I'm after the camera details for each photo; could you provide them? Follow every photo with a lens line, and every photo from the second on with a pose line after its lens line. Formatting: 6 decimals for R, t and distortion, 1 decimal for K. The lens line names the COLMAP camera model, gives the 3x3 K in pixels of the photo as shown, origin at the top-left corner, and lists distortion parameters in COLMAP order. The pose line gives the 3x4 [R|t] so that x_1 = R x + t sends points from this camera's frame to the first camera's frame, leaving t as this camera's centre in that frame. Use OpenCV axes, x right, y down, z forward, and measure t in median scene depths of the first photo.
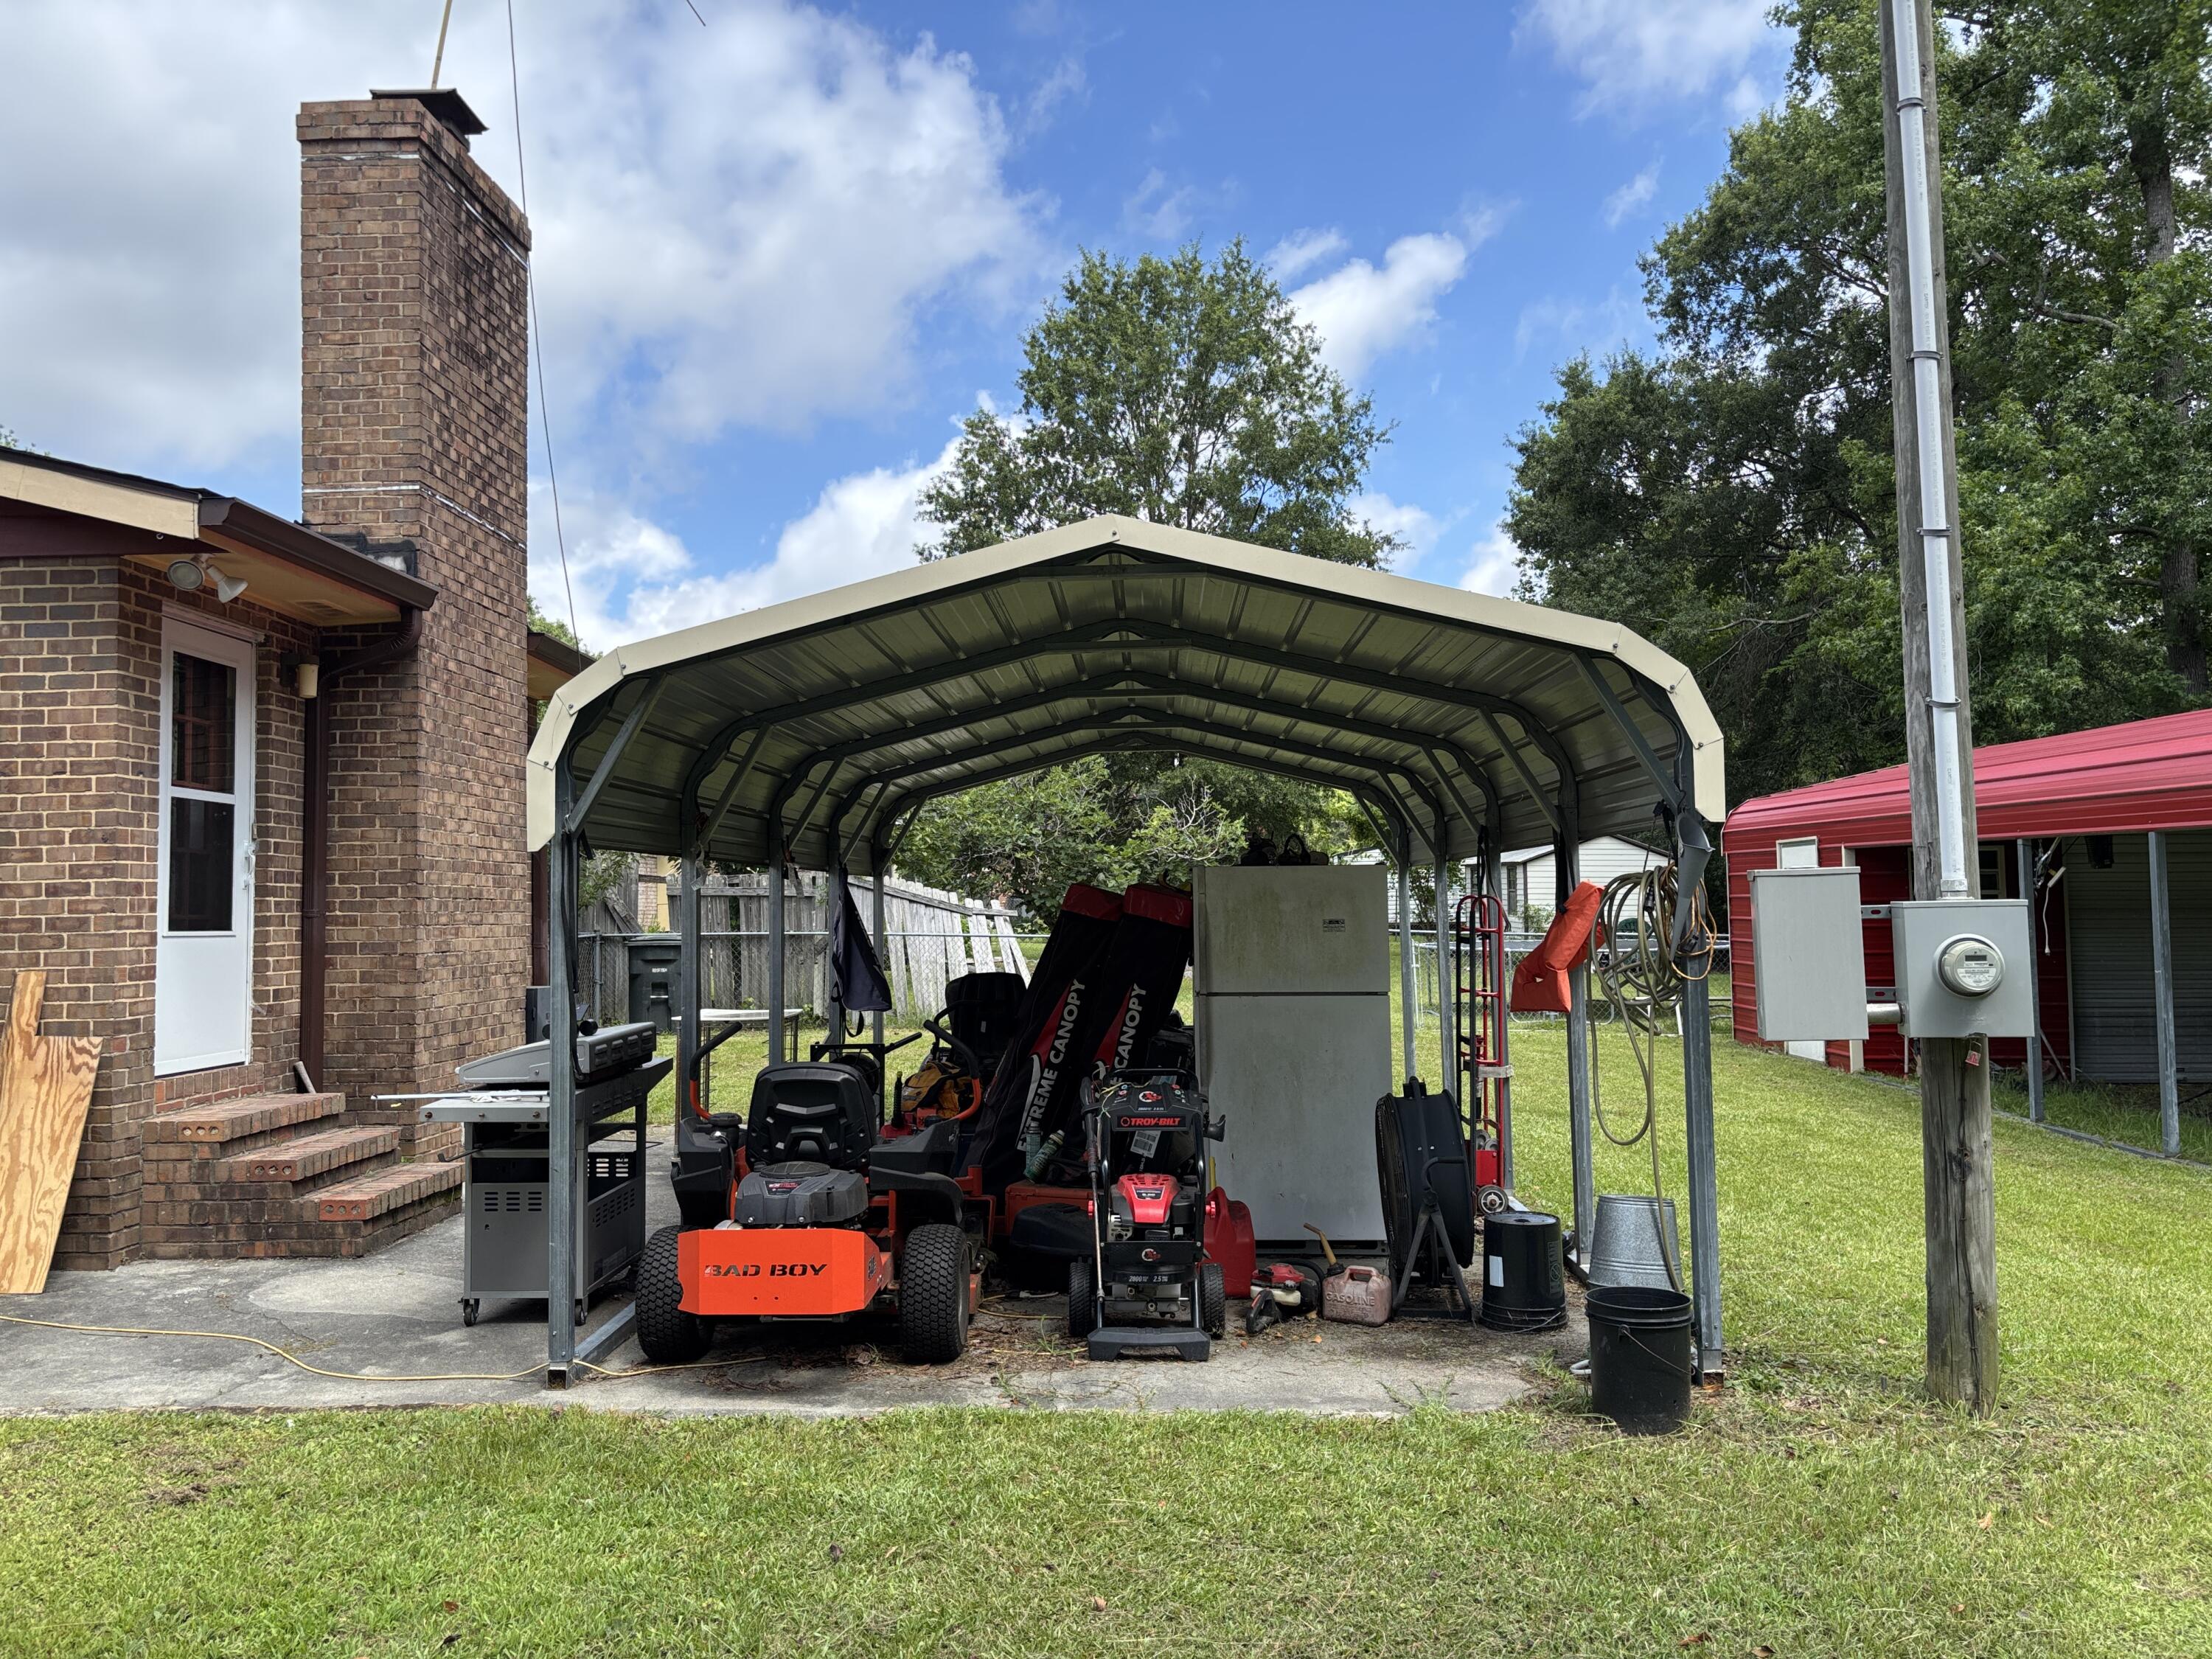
lens RADIAL K [[1664.5, 0, 1106.3], [0, 1664.5, 804.4], [0, 0, 1]] dist [0.012427, 0.001661]
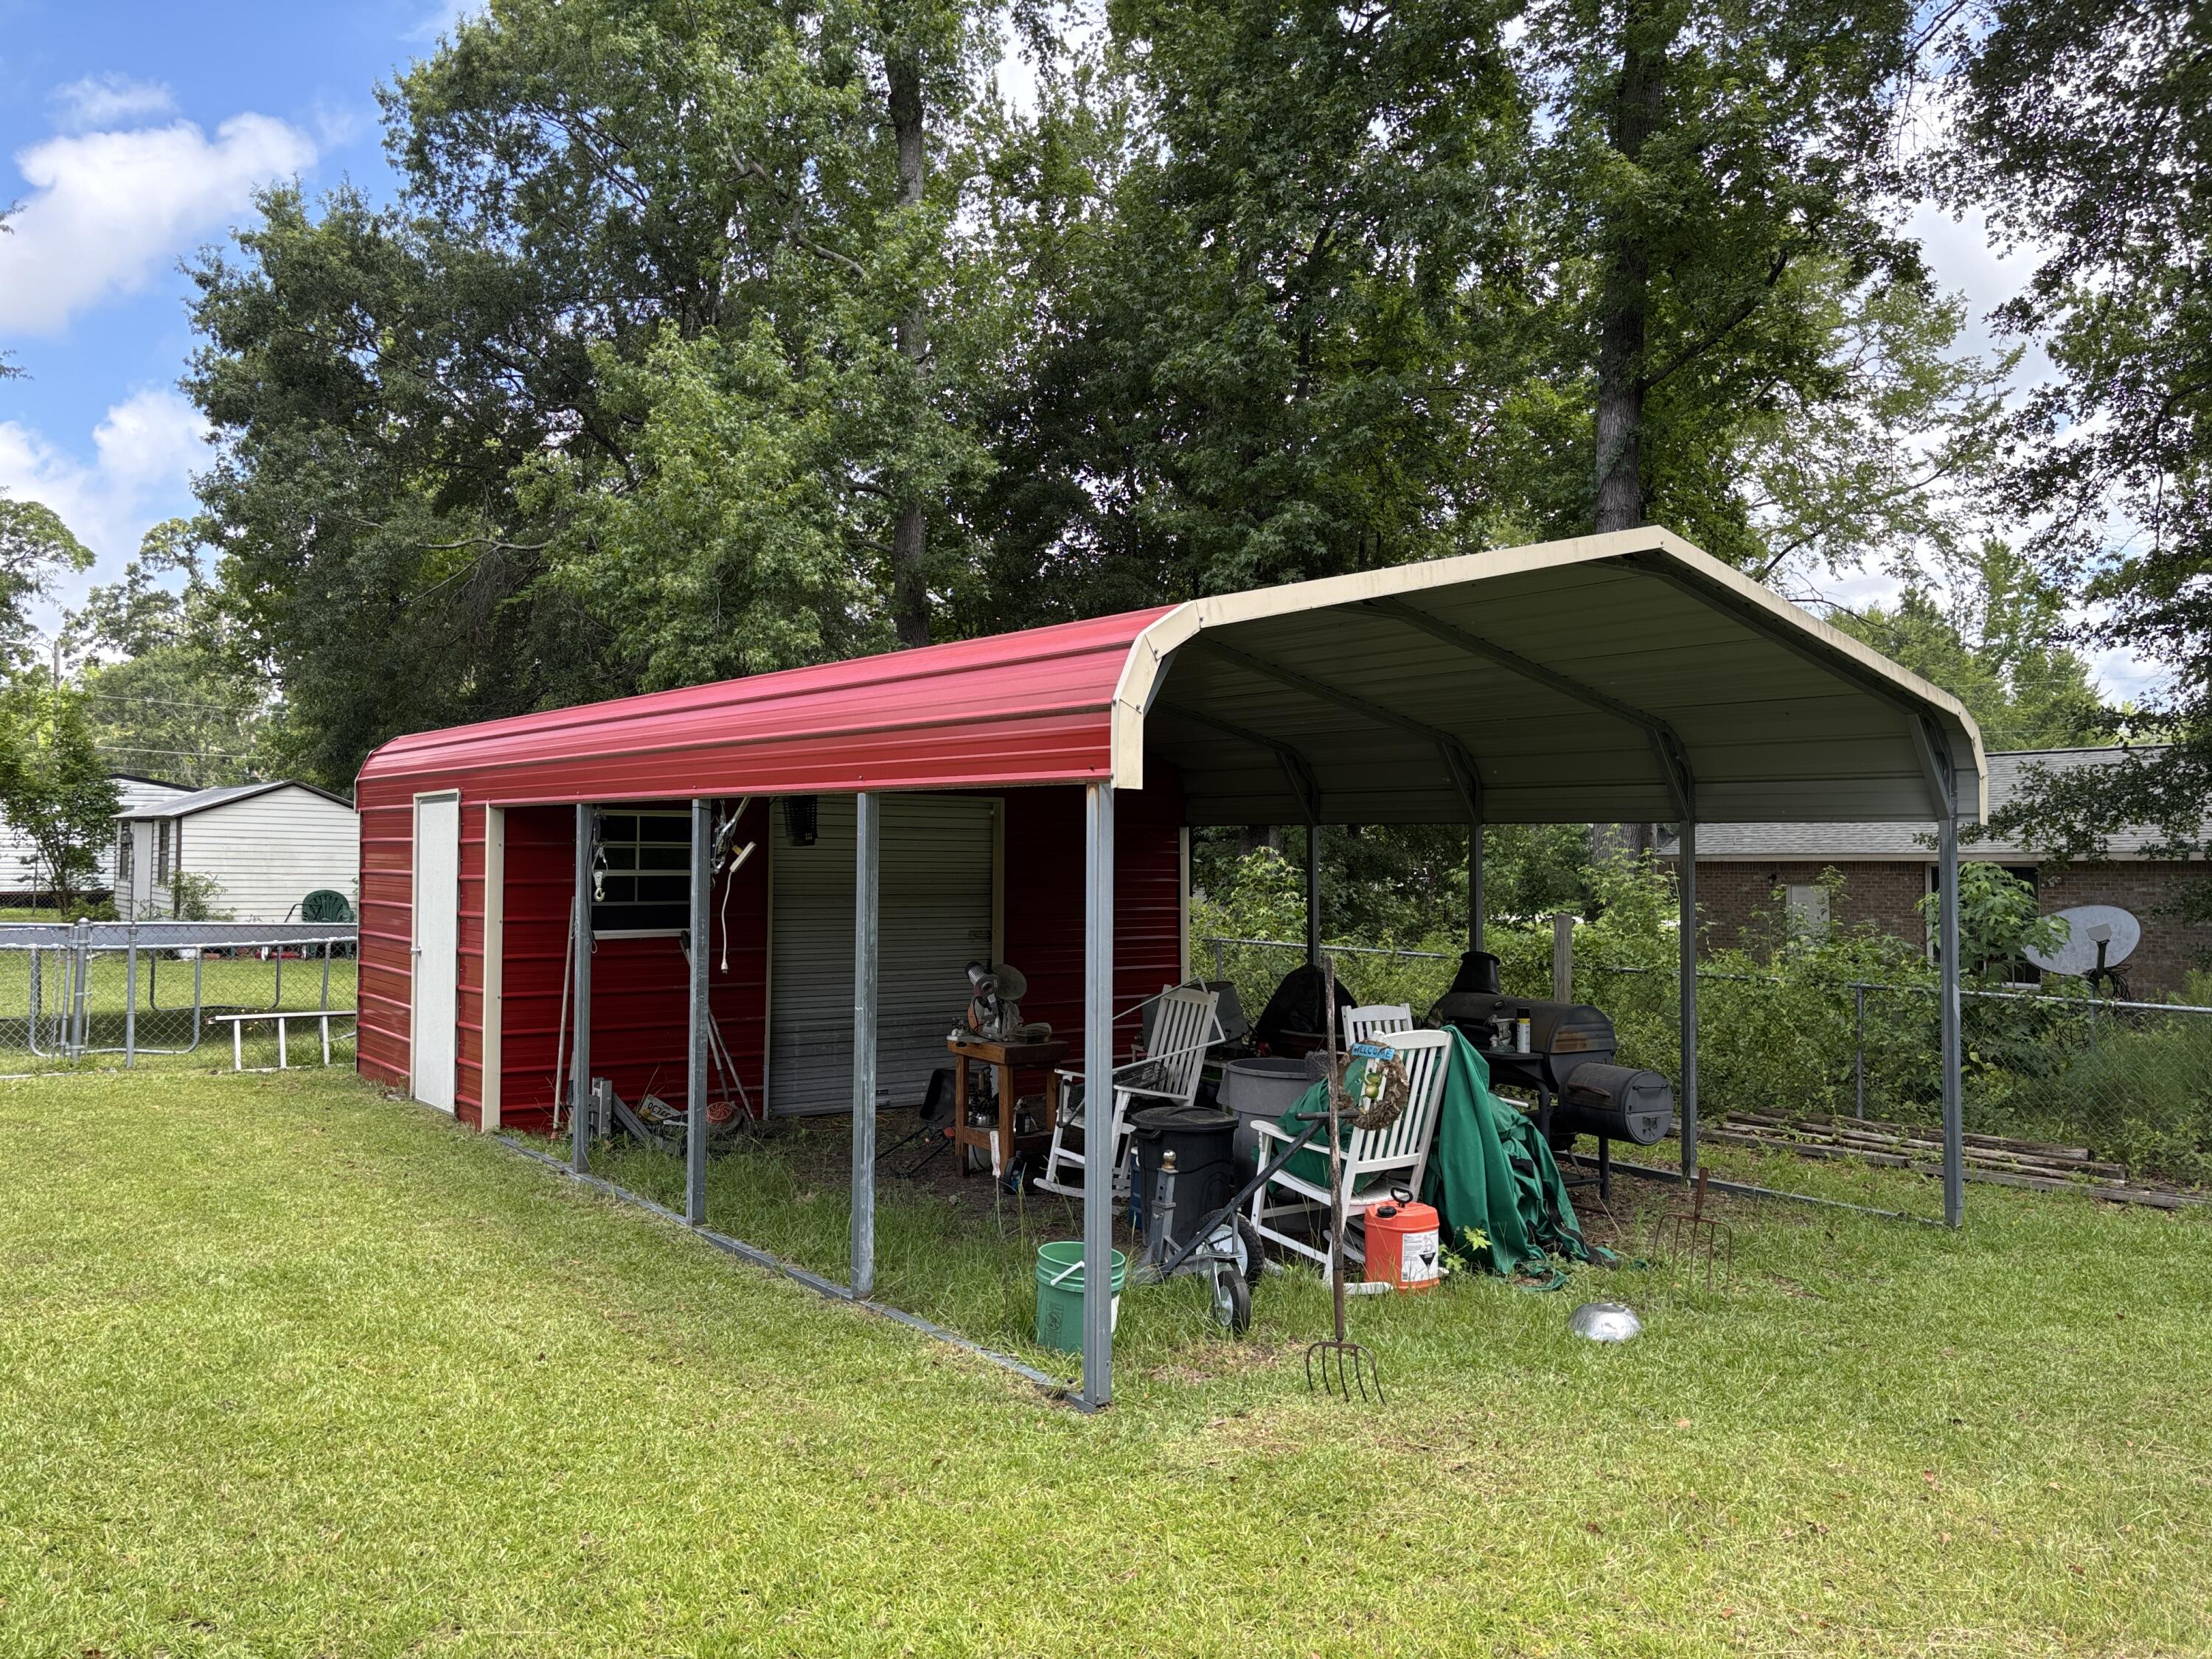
lens RADIAL K [[1664.5, 0, 1106.3], [0, 1664.5, 804.4], [0, 0, 1]] dist [0.012427, 0.001661]
pose [[0.767853, 0.033626, 0.639742, 0.115630], [-0.048552, 0.998804, 0.005776, 0.005152], [-0.638783, -0.035496, 0.768568, 0.179851]]
